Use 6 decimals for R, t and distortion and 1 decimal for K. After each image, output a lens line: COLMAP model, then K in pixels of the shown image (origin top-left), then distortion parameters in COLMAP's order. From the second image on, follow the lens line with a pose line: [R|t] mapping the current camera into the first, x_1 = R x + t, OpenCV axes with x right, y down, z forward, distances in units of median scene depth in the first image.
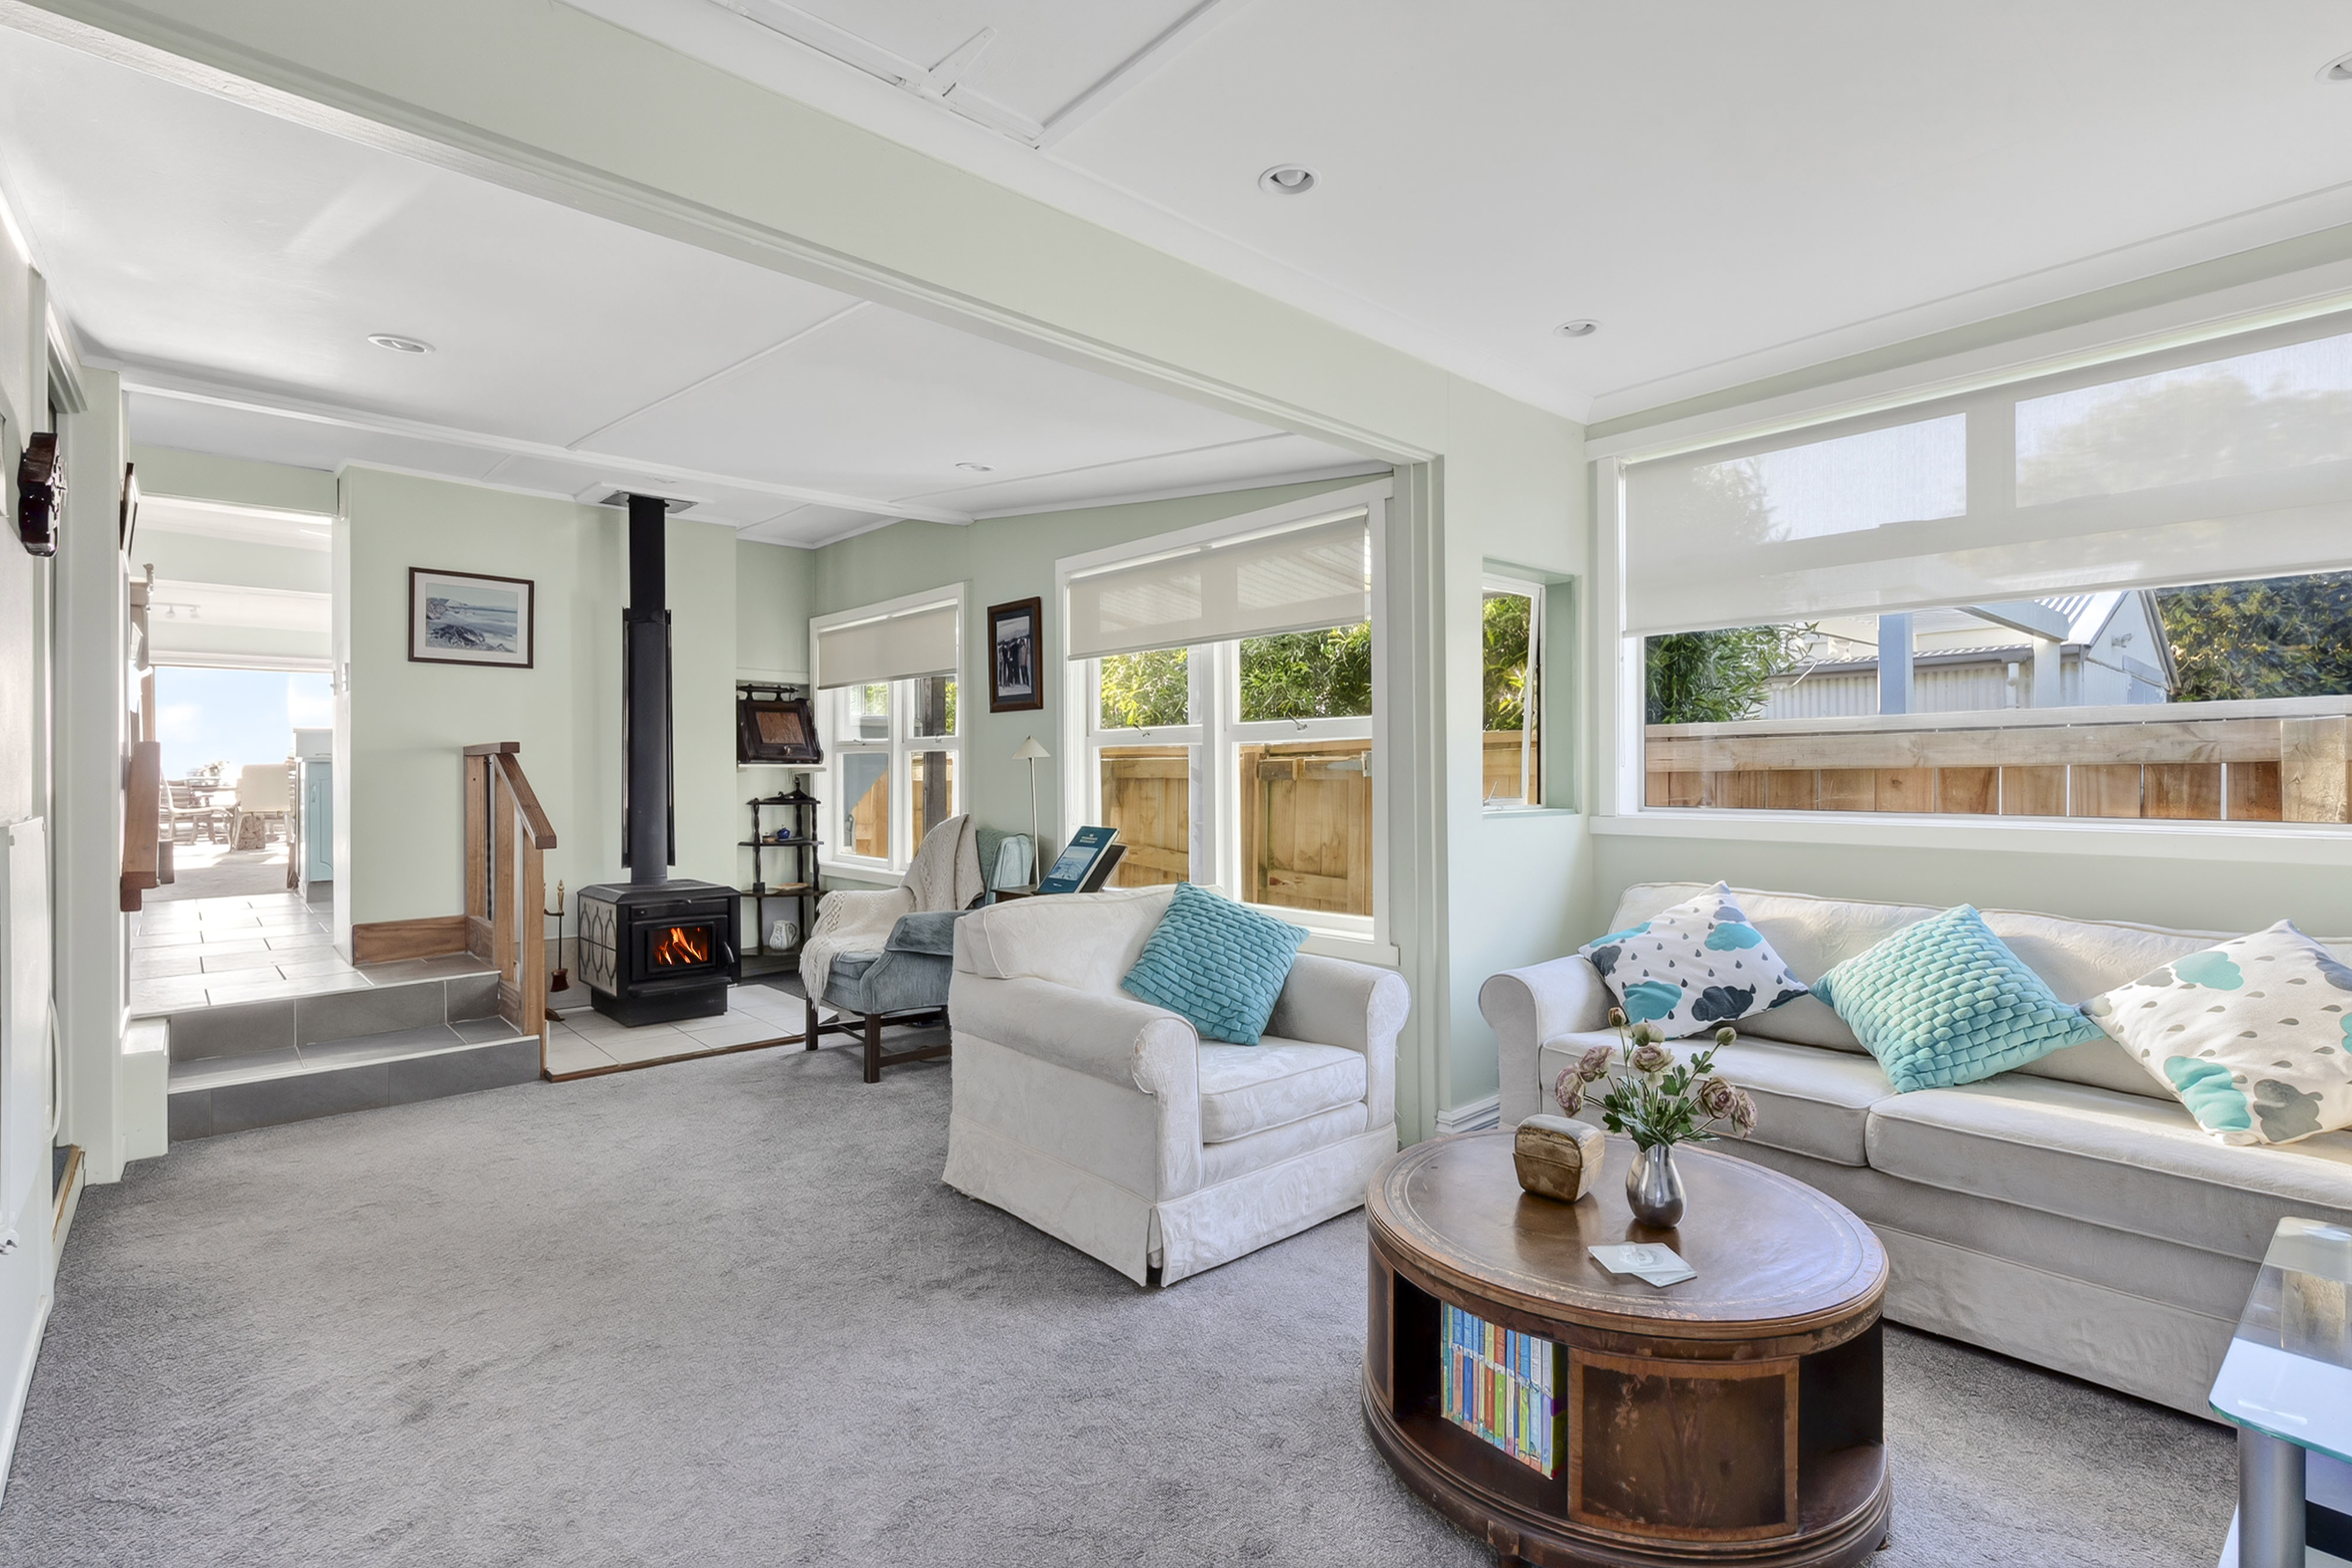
lens RADIAL K [[1077.6, 0, 1176.0], [0, 1077.6, 784.0], [0, 0, 1]] dist [-0.013181, 0.001037]
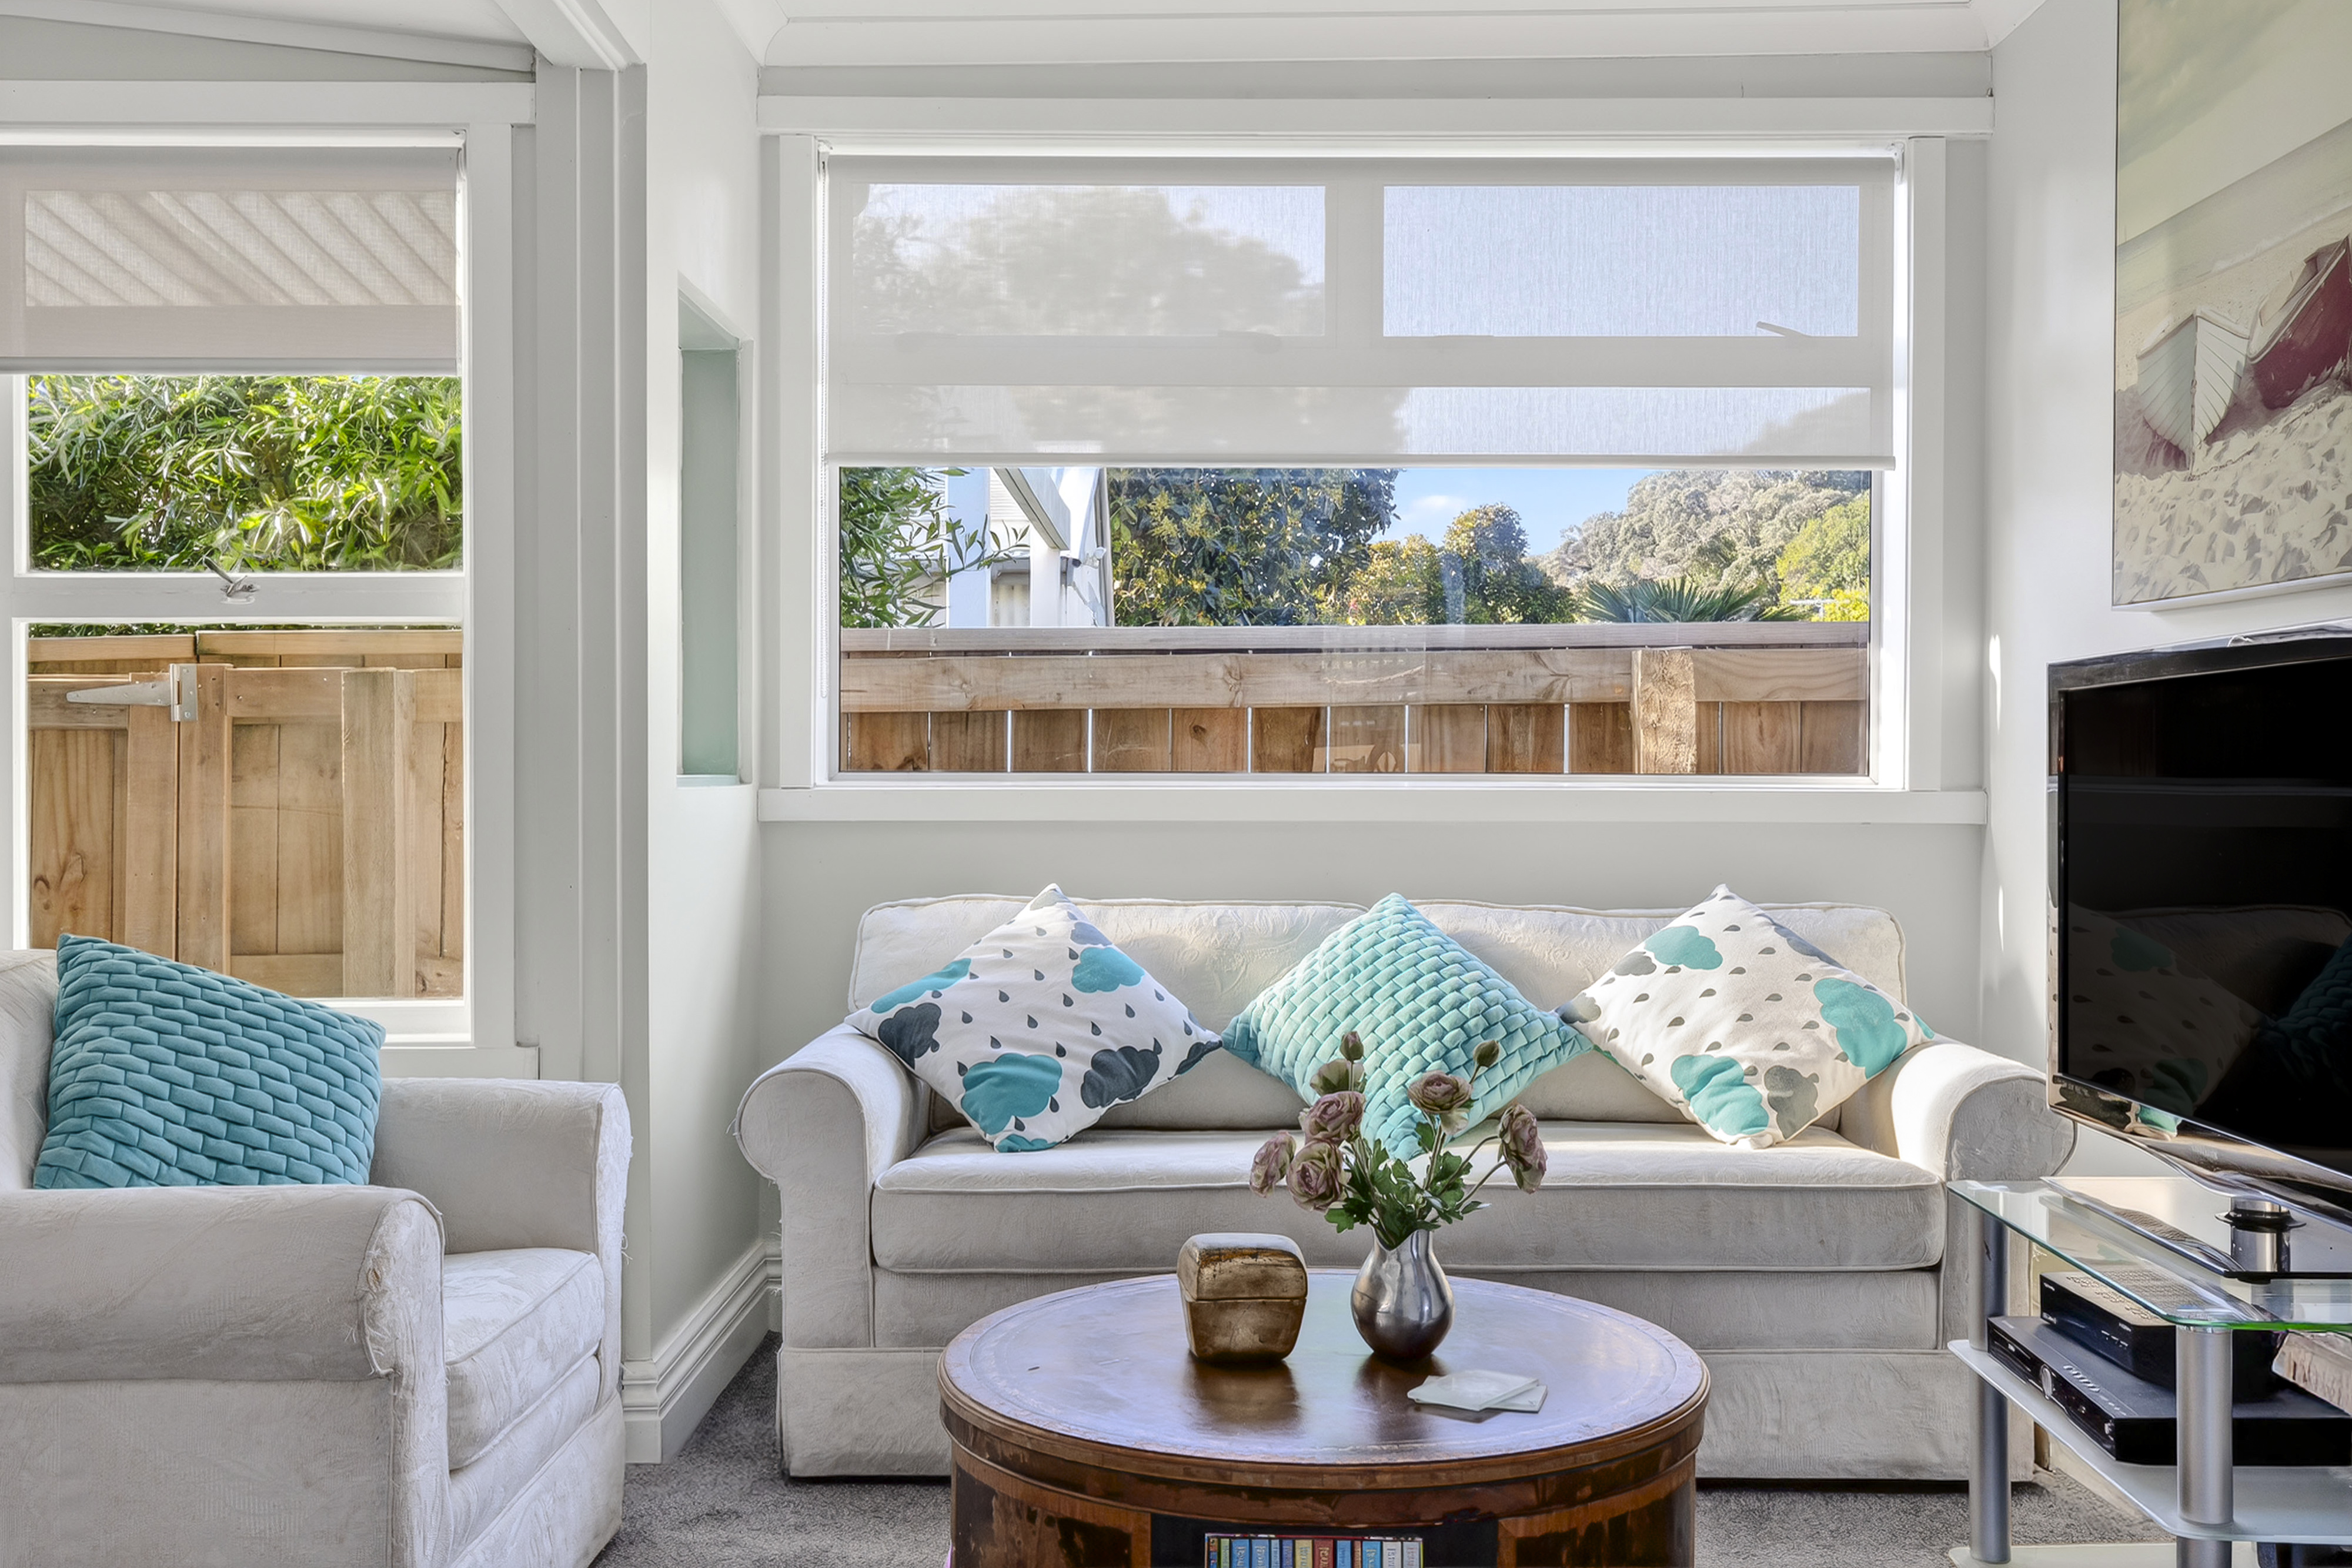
lens RADIAL K [[2225.8, 0, 1176.0], [0, 2225.8, 784.0], [0, 0, 1]] dist [-0.000594, 0.013767]
pose [[0.669499, 0.000127, 0.742813, -0.407262], [0.004005, 0.999985, -0.003780, 0.043116], [-0.742803, 0.005506, 0.669488, 0.126217]]
